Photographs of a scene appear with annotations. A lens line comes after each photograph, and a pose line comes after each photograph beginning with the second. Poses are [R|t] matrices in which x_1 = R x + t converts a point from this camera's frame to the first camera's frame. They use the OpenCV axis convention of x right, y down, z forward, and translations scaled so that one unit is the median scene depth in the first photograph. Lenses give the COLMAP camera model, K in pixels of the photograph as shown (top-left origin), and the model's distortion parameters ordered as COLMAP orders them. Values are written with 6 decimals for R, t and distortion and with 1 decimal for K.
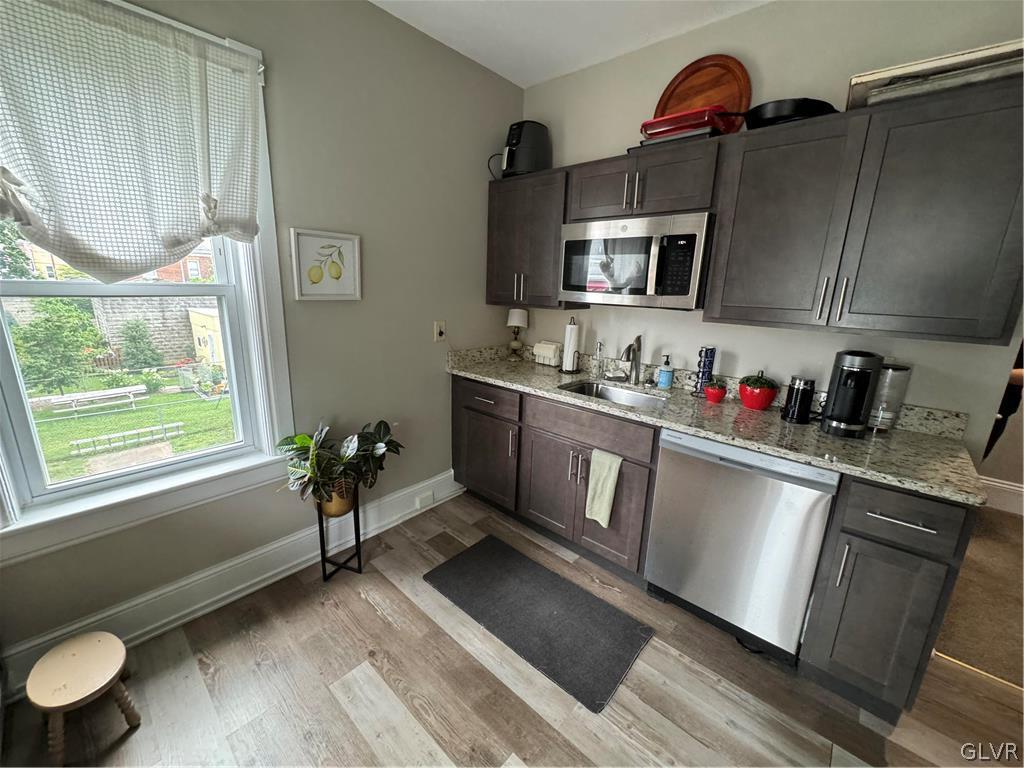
lens RADIAL K [[410.4, 0, 509.5], [0, 410.4, 384.1], [0, 0, 1]] dist [0.003216, 0.000294]
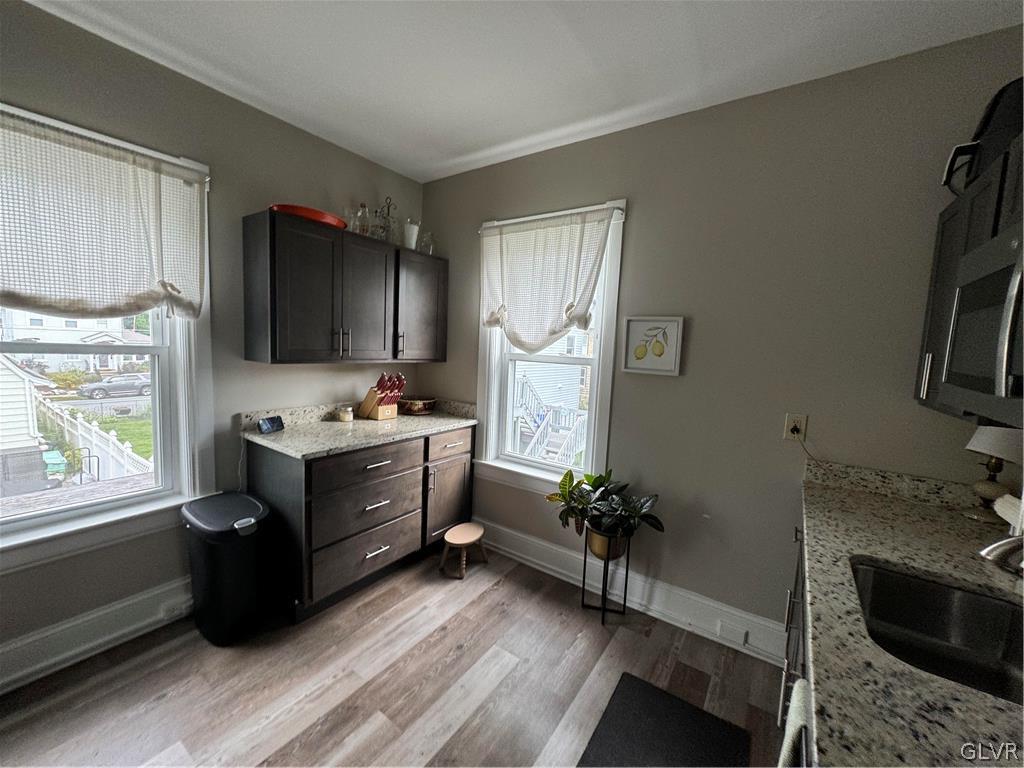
lens RADIAL K [[410.4, 0, 511.2], [0, 410.4, 382.6], [0, 0, 1]] dist [0.003216, 0.000294]
pose [[0.138272, 0.073938, -0.987631, 0.626849], [-0.275879, 0.960616, 0.033291, -0.112608], [0.951195, 0.267863, 0.153224, 0.464152]]
